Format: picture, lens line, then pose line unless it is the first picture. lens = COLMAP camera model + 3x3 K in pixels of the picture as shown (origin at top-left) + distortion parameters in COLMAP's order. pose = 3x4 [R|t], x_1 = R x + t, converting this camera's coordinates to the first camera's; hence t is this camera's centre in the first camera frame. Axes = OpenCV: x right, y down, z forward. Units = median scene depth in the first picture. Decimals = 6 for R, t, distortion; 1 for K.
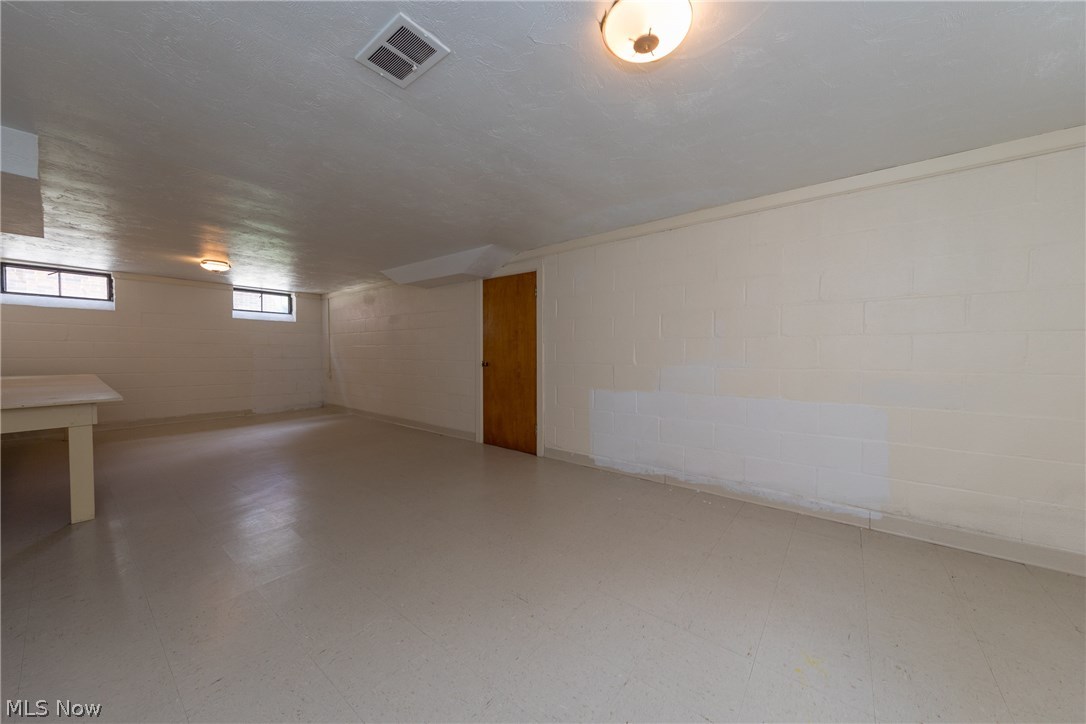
lens RADIAL K [[385.7, 0, 545.9], [0, 385.7, 359.7], [0, 0, 1]] dist [0.005024, -0.000192]
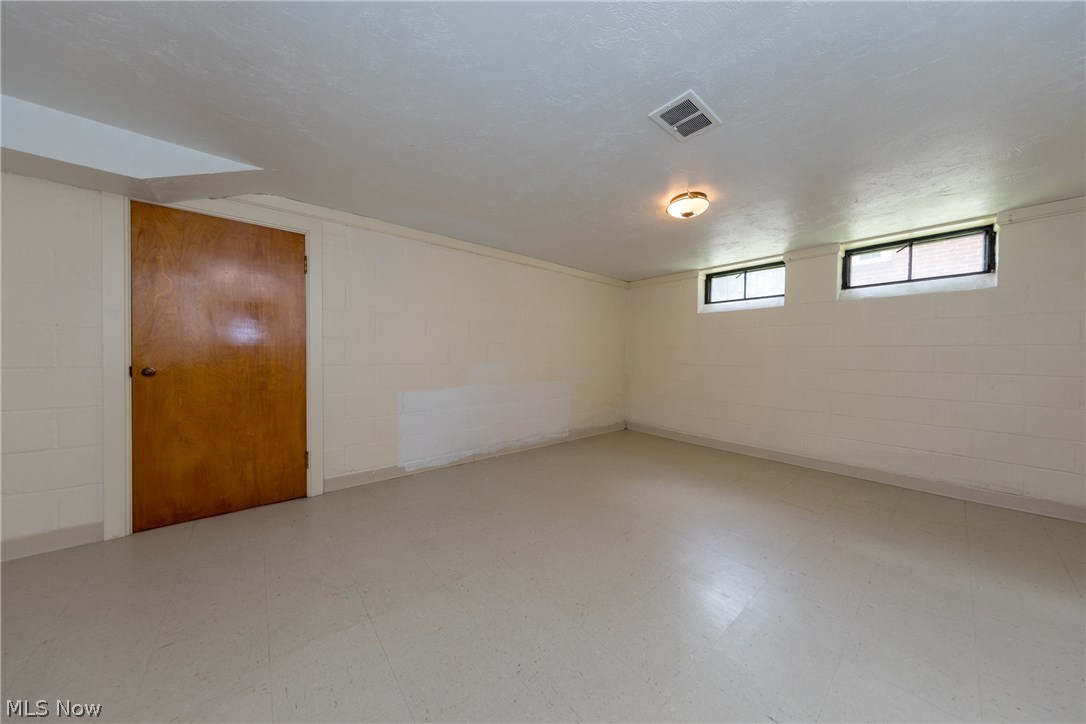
lens RADIAL K [[346.6, 0, 542.9], [0, 346.6, 362.7], [0, 0, 1]] dist [-0.000204, -0.000001]
pose [[0.188118, -0.022173, 0.981896, -0.510529], [0.006015, 0.999752, 0.021424, -0.008082], [-0.982128, 0.001876, 0.188205, 0.414089]]
